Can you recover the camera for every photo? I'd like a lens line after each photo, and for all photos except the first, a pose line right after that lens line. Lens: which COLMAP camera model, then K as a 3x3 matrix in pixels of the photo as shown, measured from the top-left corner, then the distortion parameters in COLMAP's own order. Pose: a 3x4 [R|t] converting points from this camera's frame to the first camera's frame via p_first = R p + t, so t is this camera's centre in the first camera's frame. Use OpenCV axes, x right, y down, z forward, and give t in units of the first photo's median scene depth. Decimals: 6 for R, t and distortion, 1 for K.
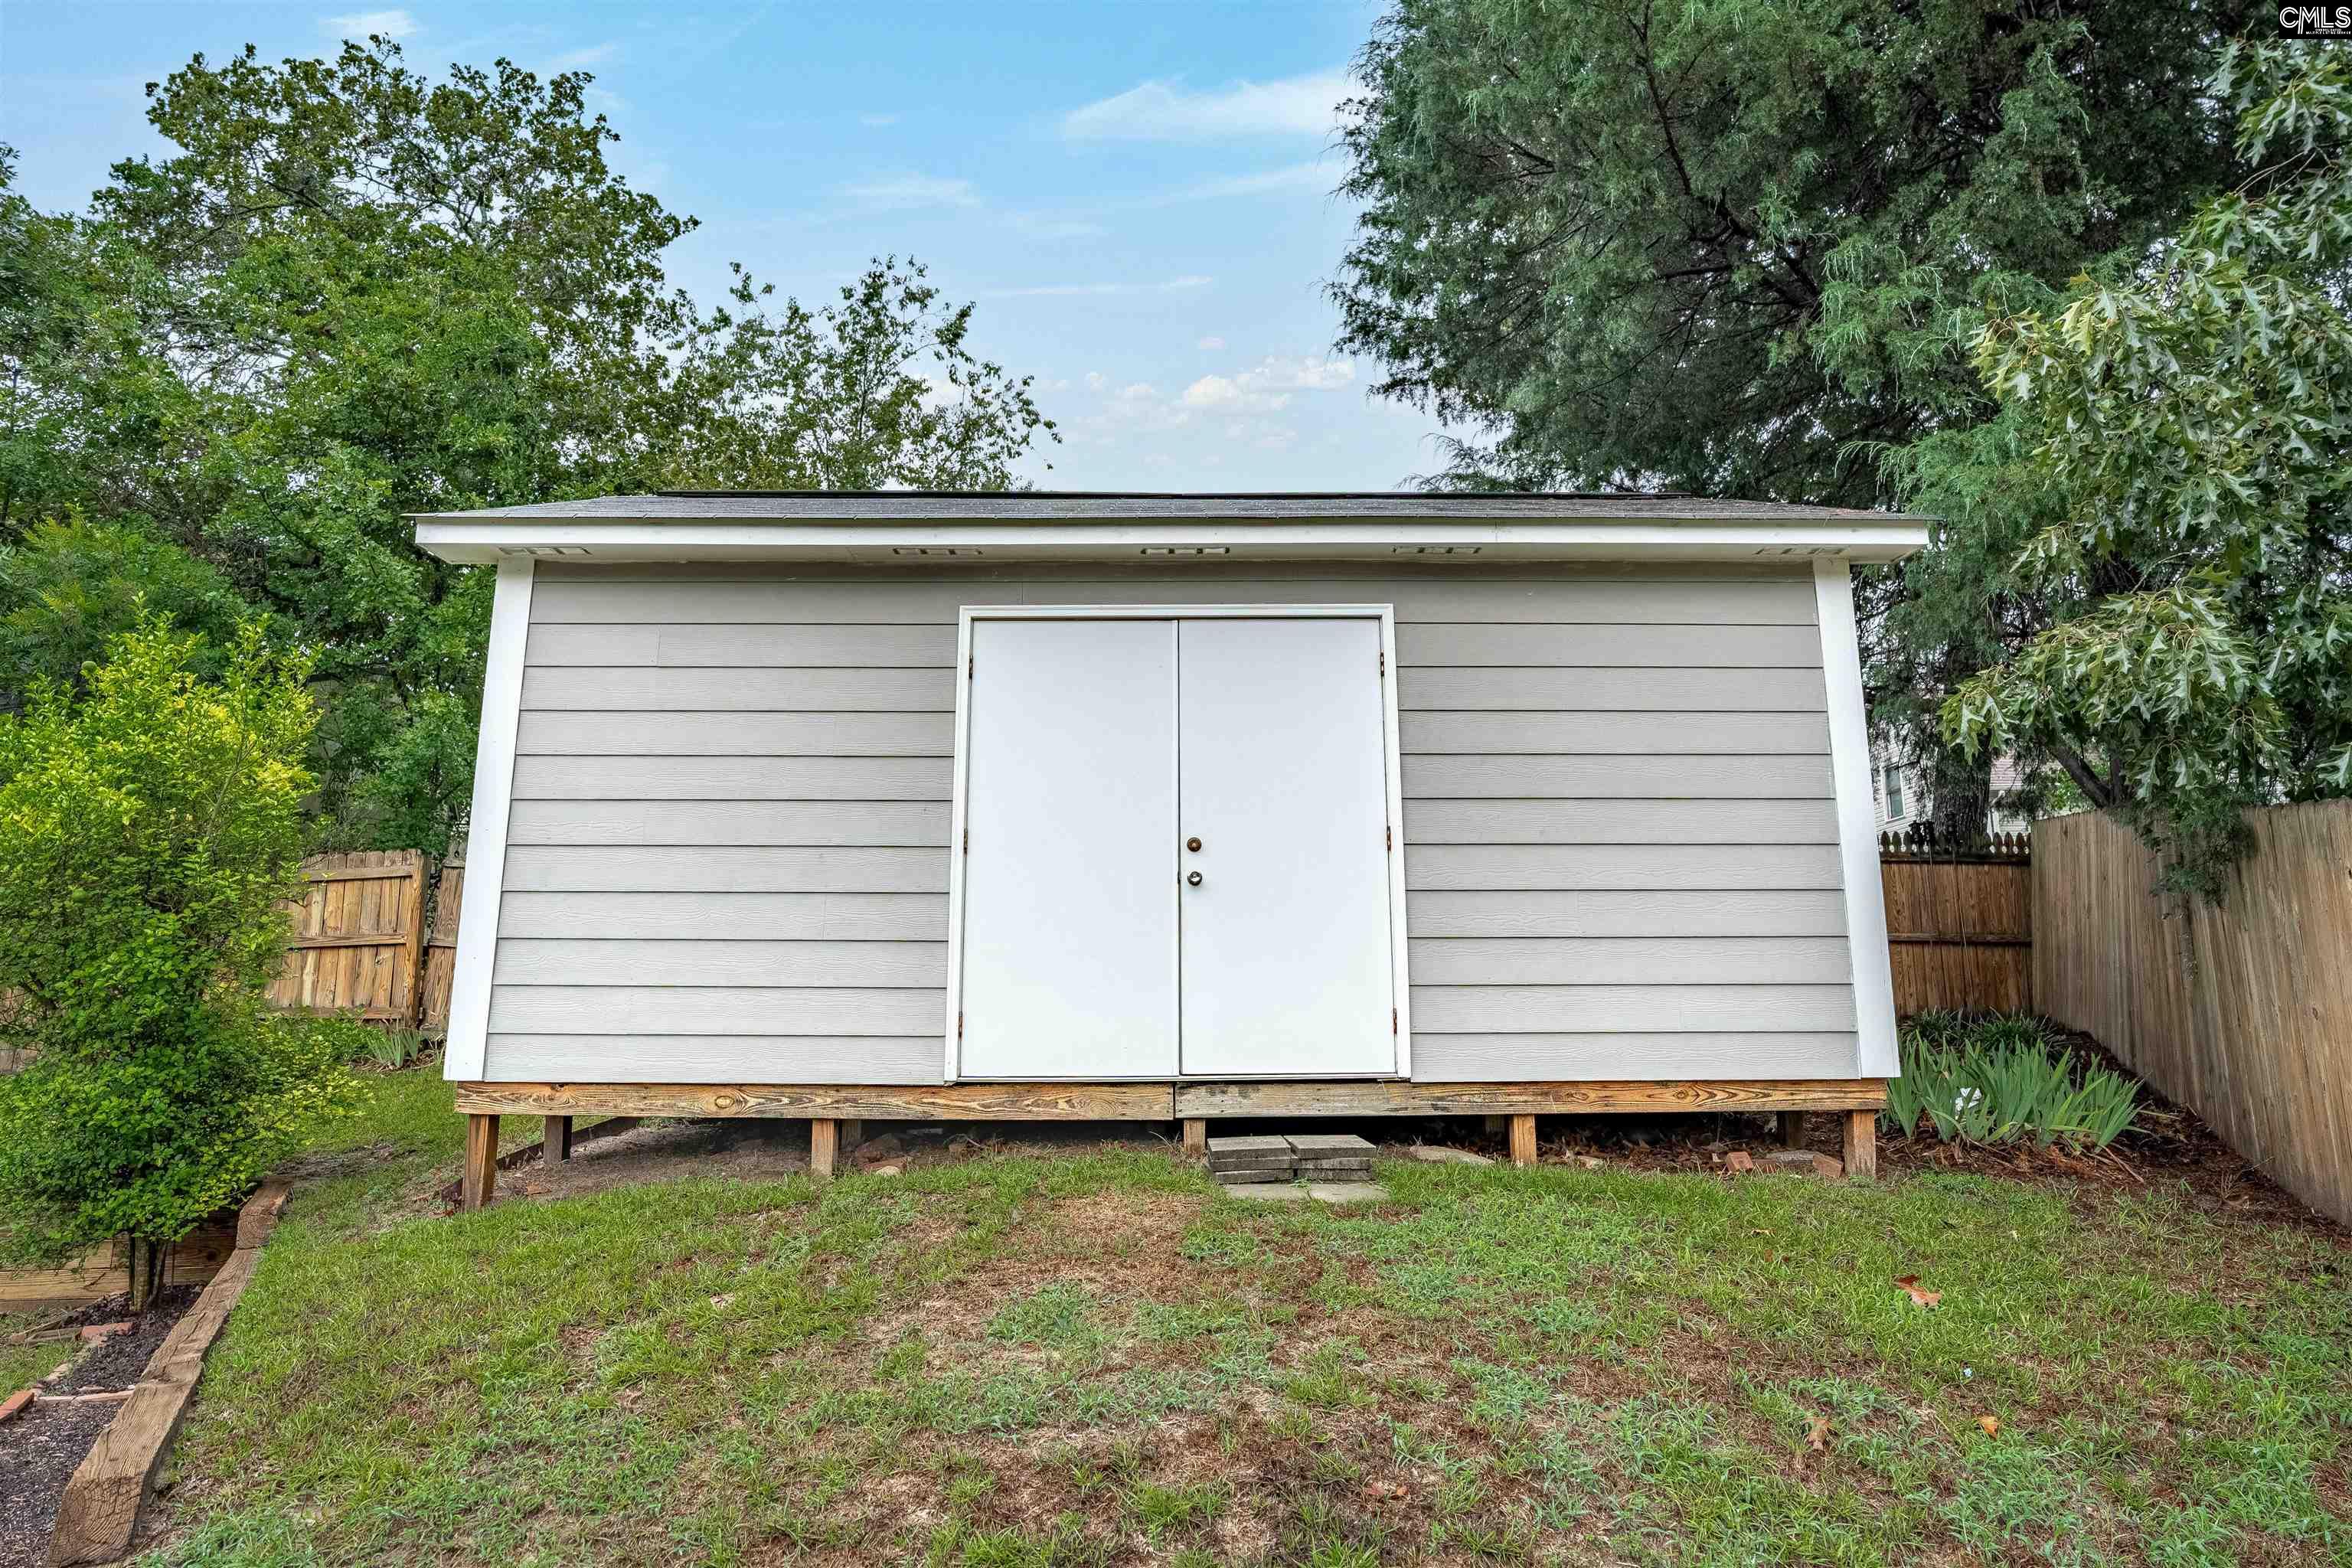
lens RADIAL K [[1247.6, 0, 1176.3], [0, 1247.6, 777.7], [0, 0, 1]] dist [-0.001485, -0.000655]
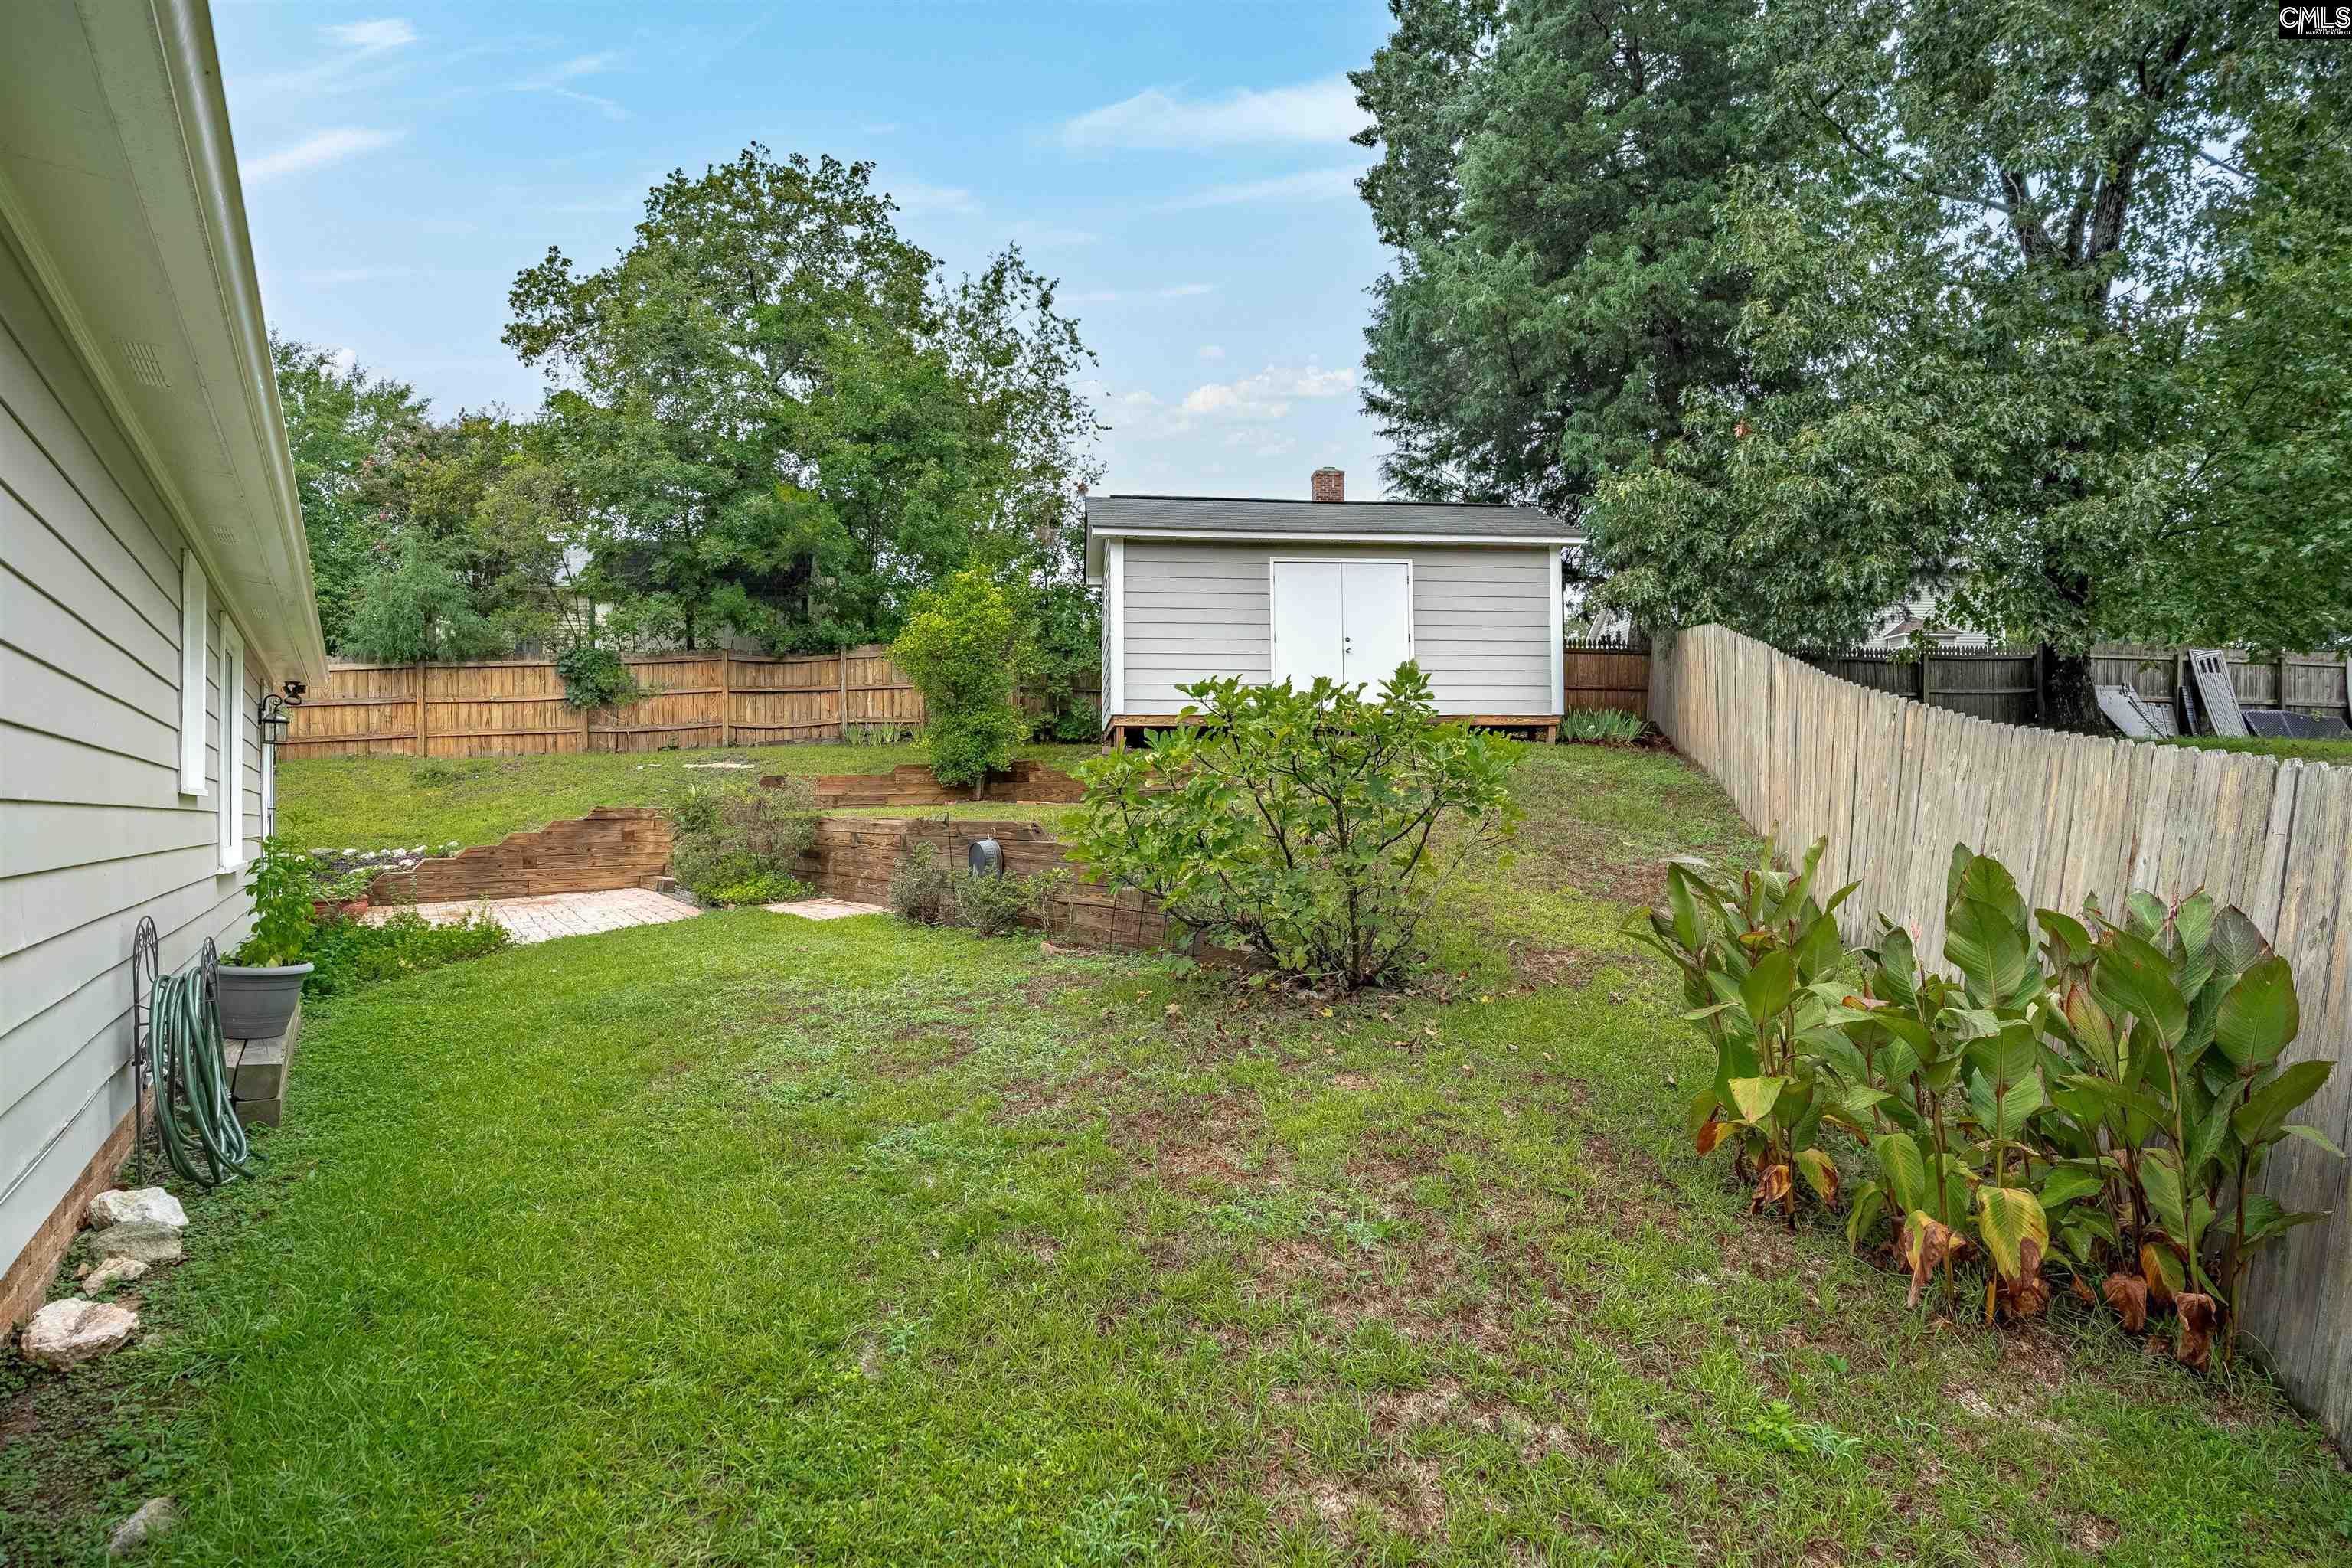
lens RADIAL K [[1062.5, 0, 1176.0], [0, 1062.5, 784.0], [0, 0, 1]] dist [-0.001647, -0.000088]
pose [[0.993692, -0.015018, 0.111132, -0.274135], [-0.005832, 0.982730, 0.184953, -0.029889], [-0.111990, -0.184434, 0.976444, -0.607190]]
